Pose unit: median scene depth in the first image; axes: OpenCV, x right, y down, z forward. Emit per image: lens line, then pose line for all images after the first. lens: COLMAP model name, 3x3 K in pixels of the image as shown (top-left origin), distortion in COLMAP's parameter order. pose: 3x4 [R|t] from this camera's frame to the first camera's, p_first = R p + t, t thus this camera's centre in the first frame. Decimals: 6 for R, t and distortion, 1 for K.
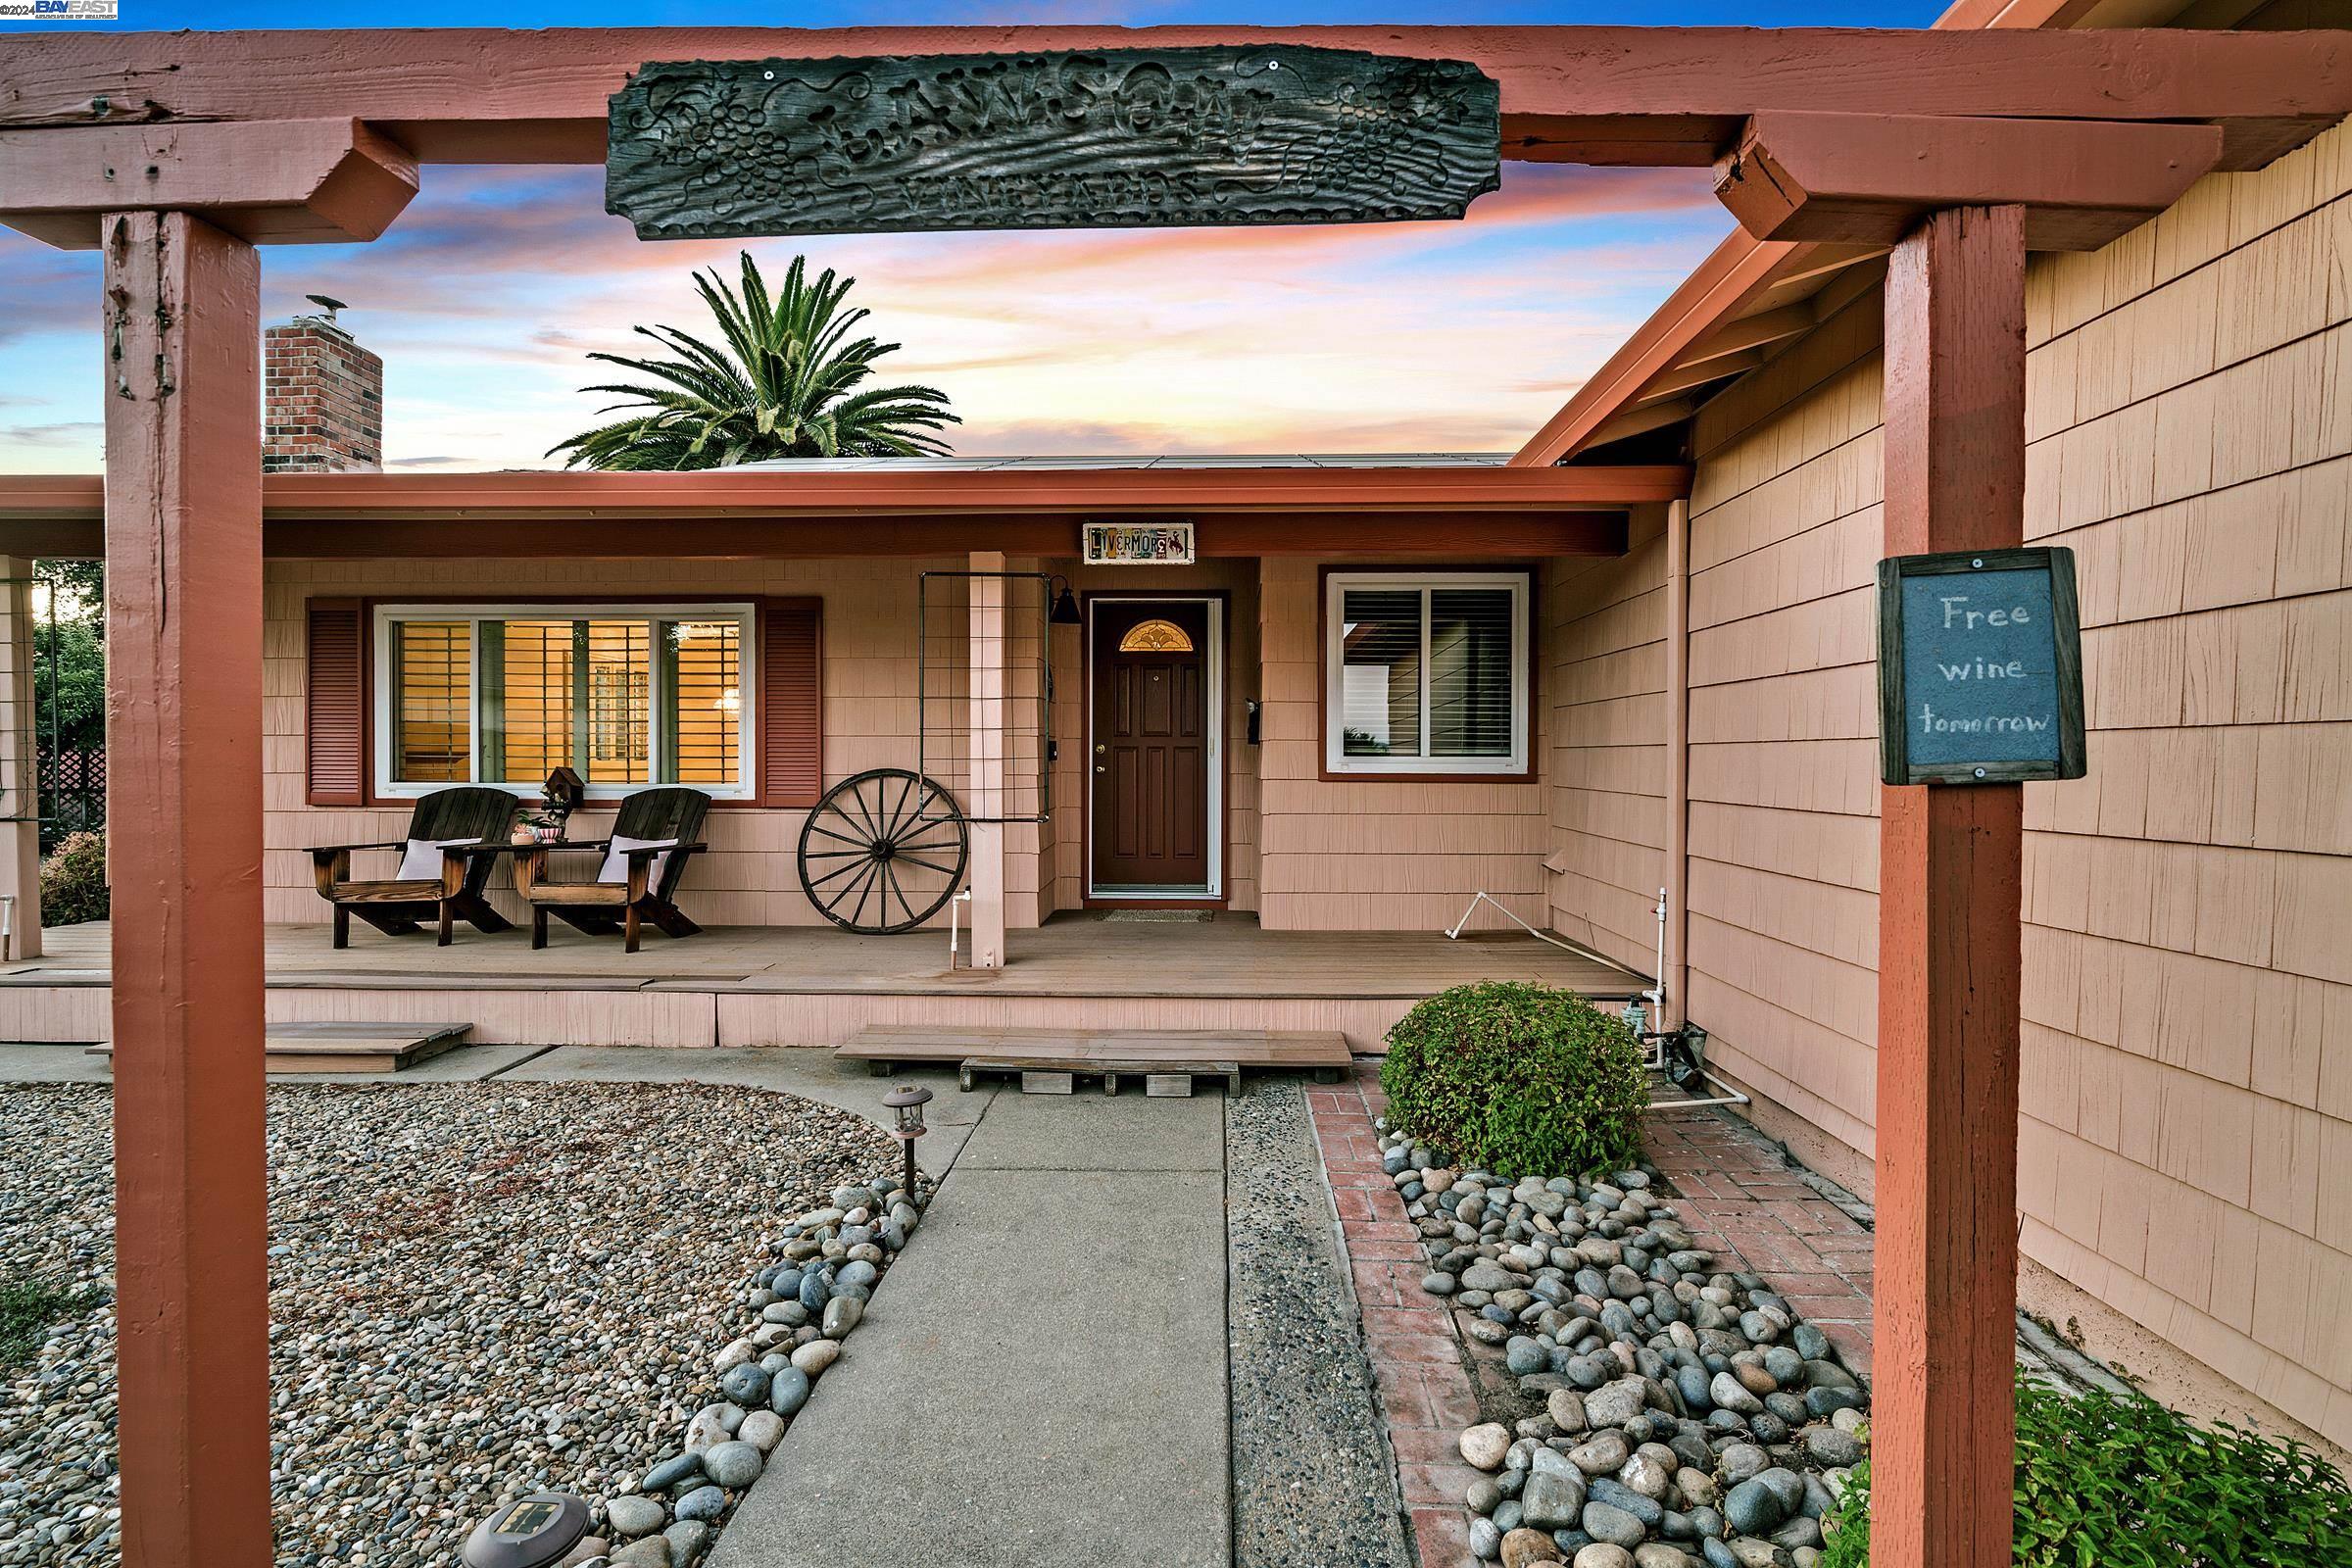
lens RADIAL K [[1045.2, 0, 1184.5], [0, 1045.2, 769.3], [0, 0, 1]] dist [-0.003882, -0.000350]
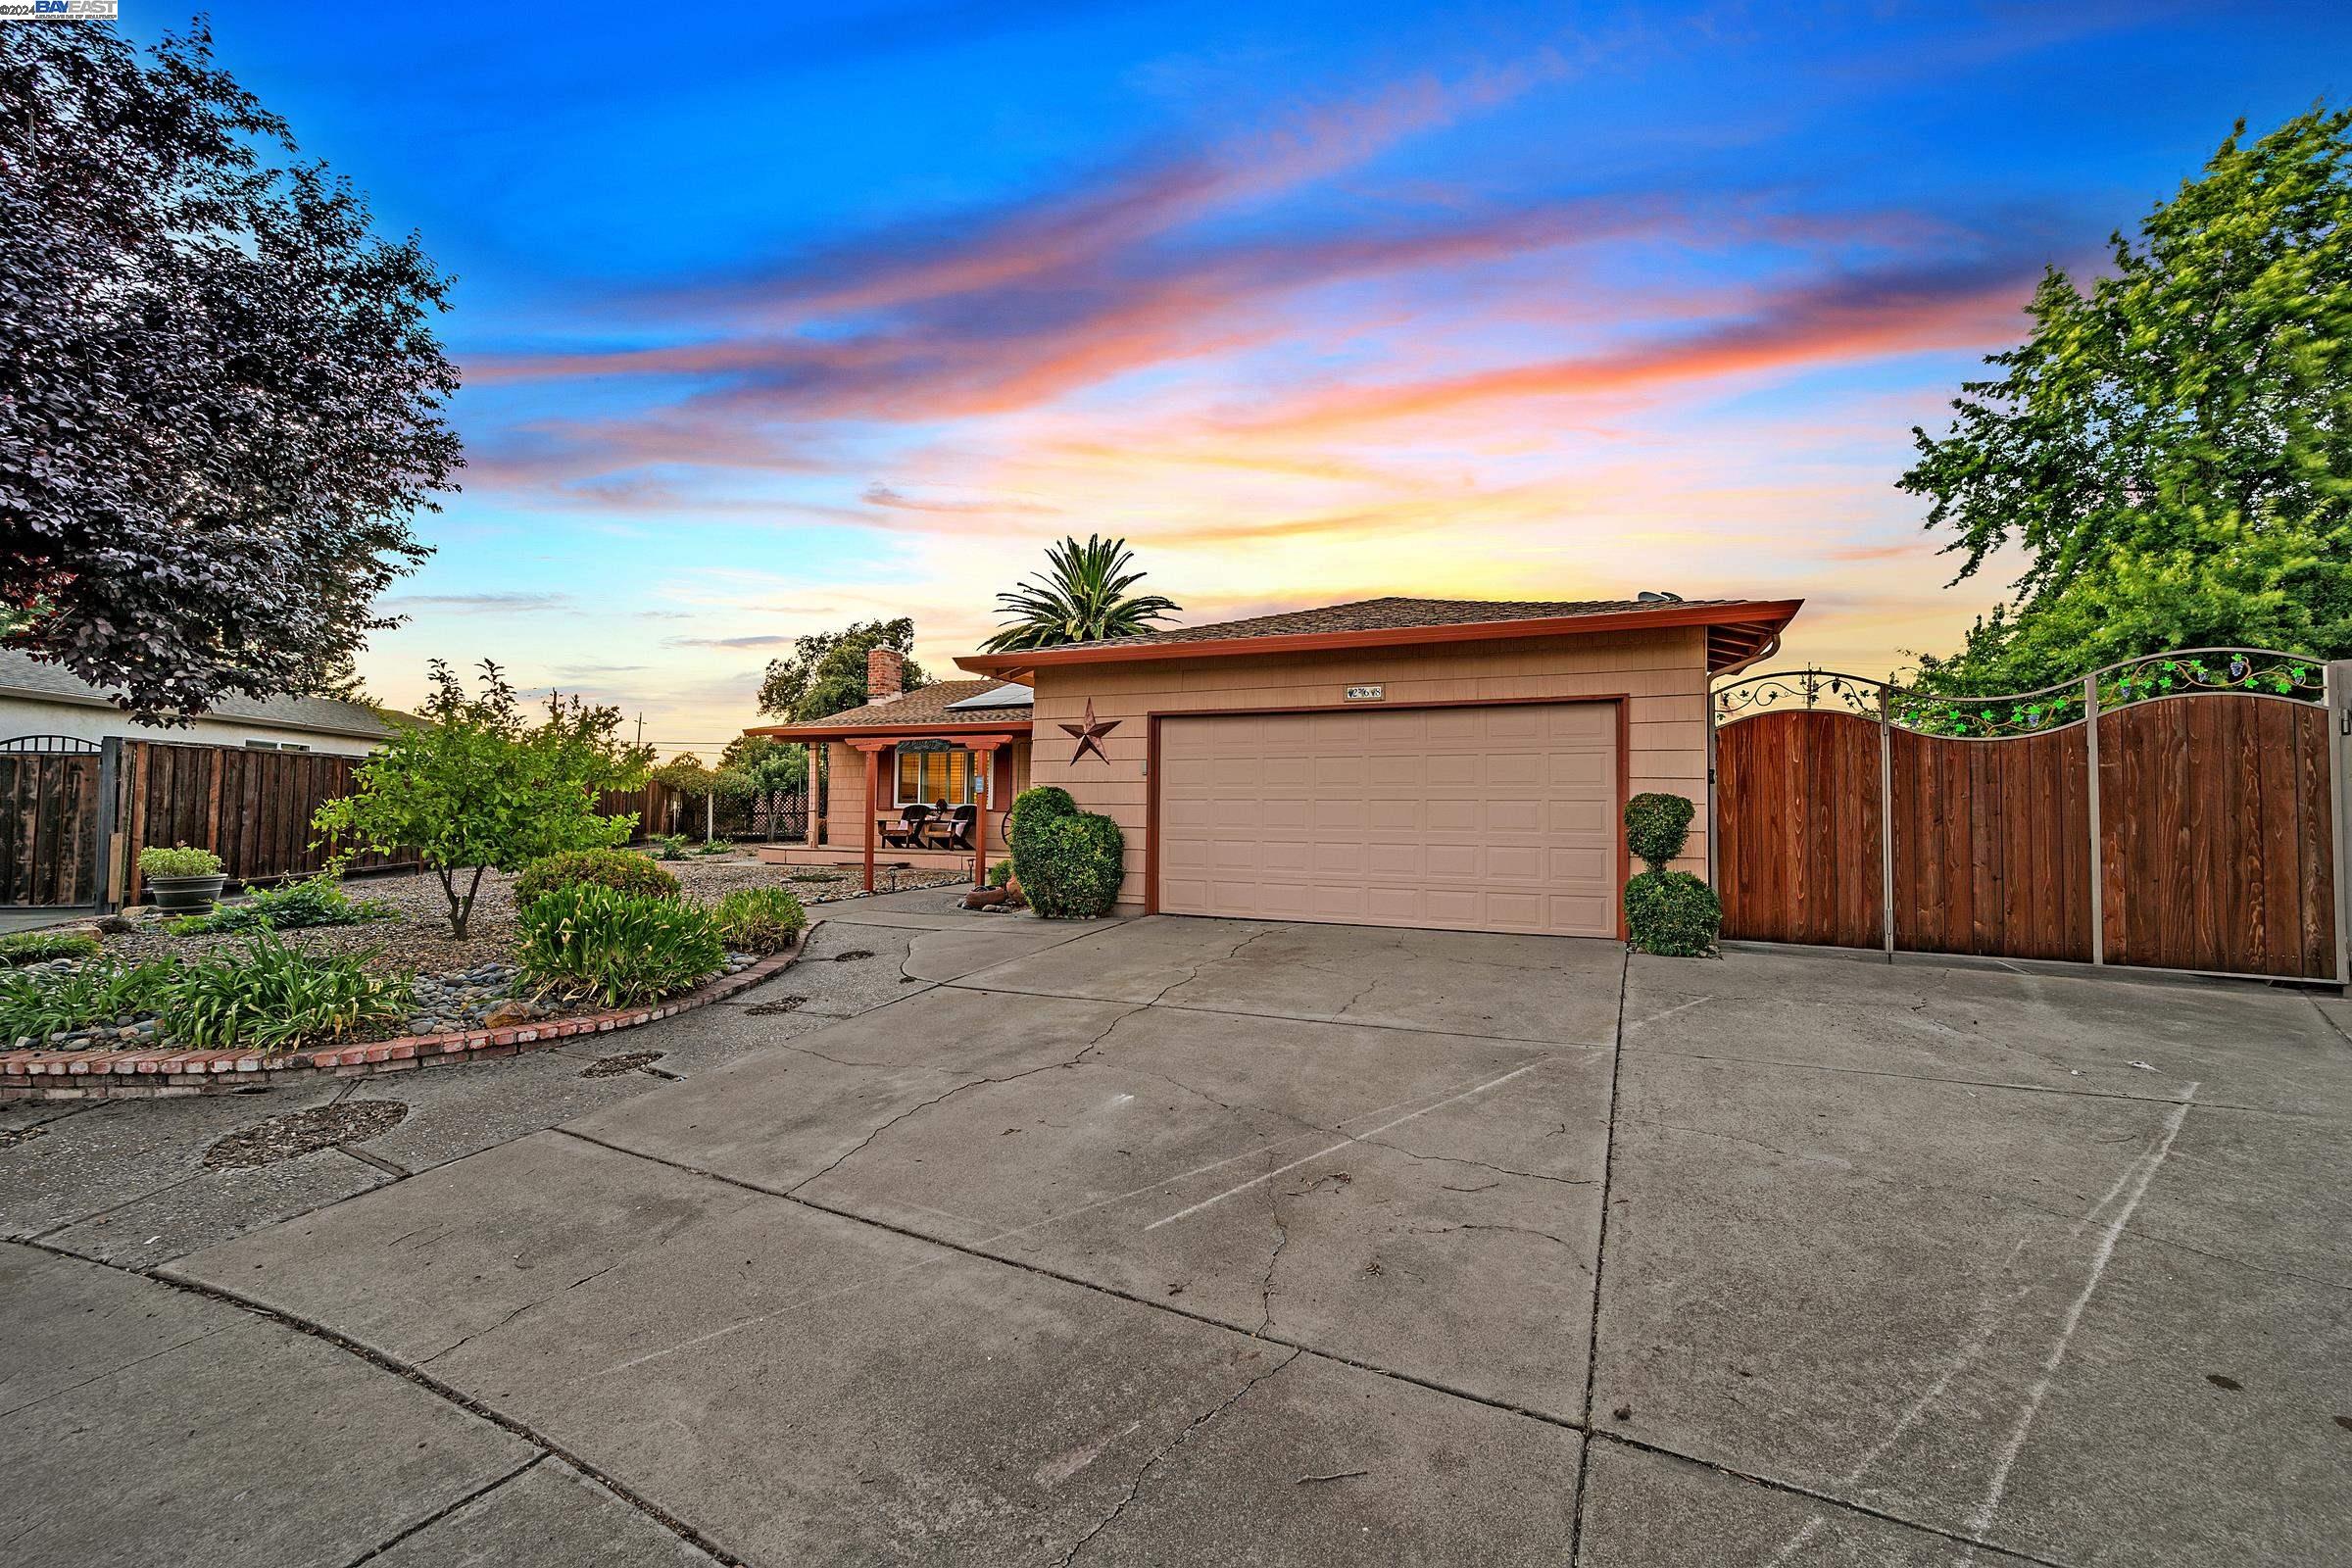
lens RADIAL K [[952.0, 0, 1184.7], [0, 952.0, 776.4], [0, 0, 1]] dist [-0.007829, 0.000906]
pose [[0.924563, -0.007126, -0.380962, 1.226053], [-0.008933, 0.999145, -0.040368, 0.040837], [0.380924, 0.040725, 0.923709, -1.438982]]
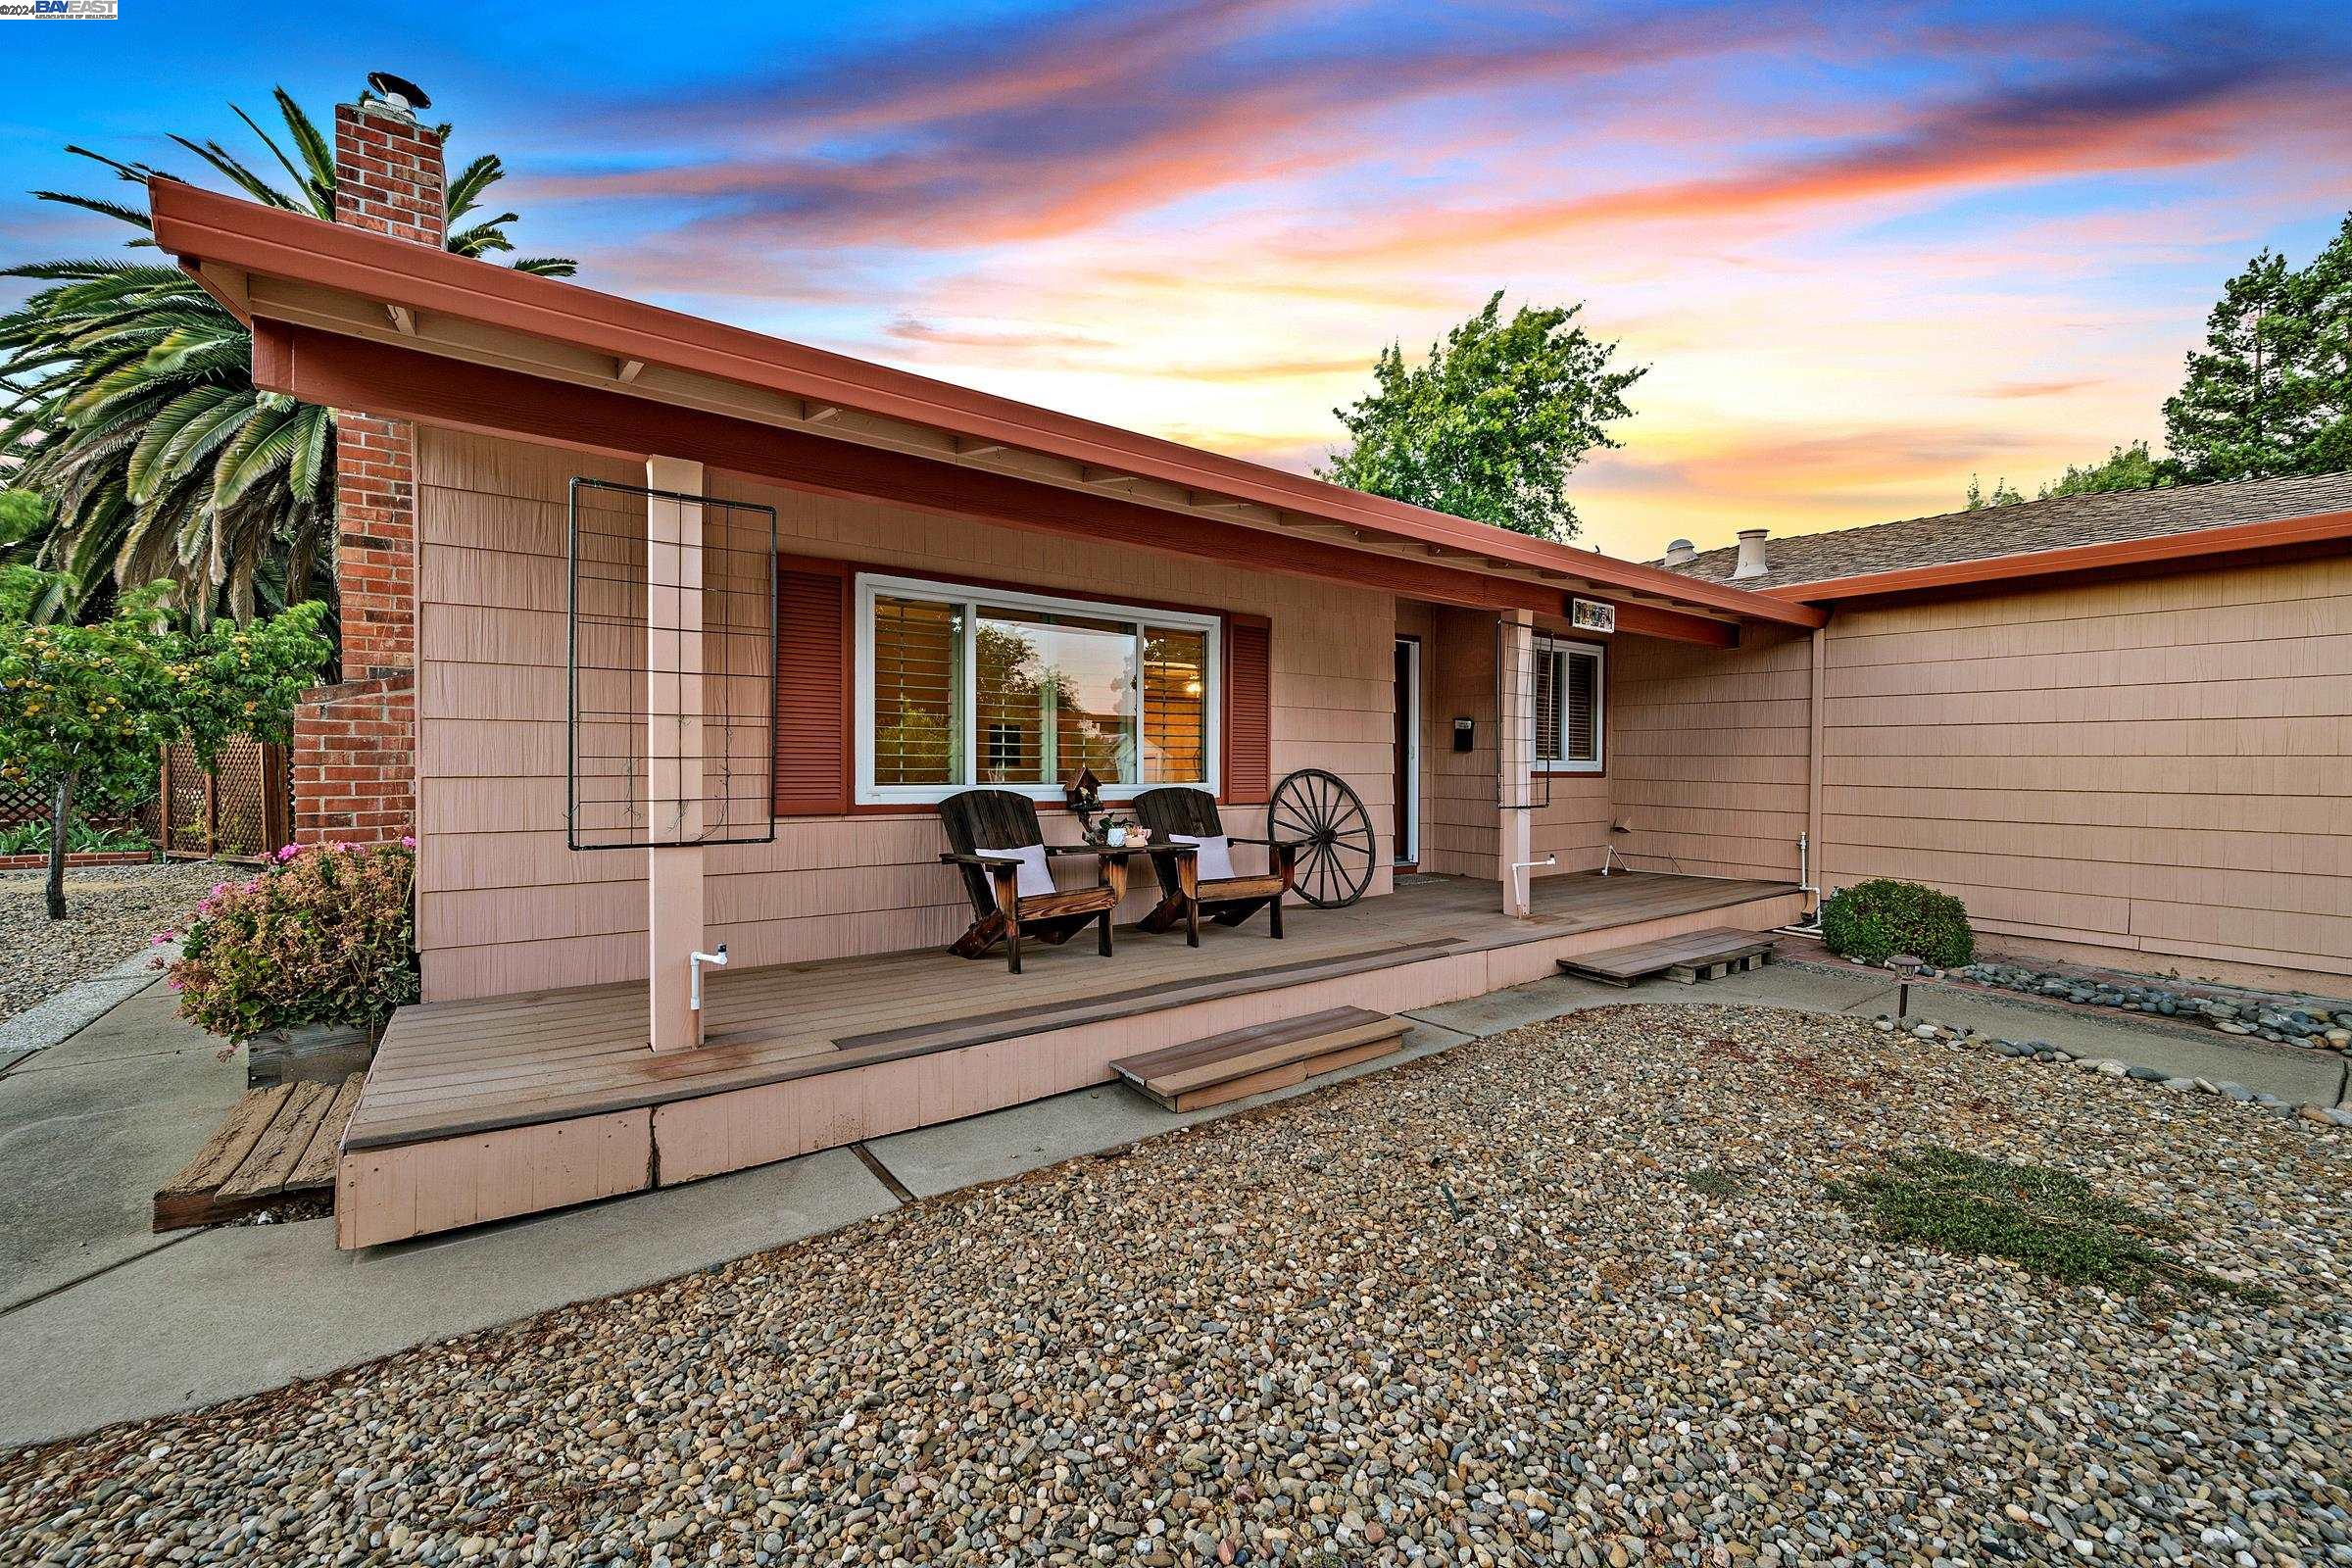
lens RADIAL K [[952.0, 0, 1184.7], [0, 952.0, 776.4], [0, 0, 1]] dist [-0.007829, 0.000906]
pose [[0.782300, -0.006561, 0.622867, -1.070486], [0.001371, 0.999960, 0.008812, -0.001630], [-0.622900, -0.006039, 0.782278, 0.249133]]
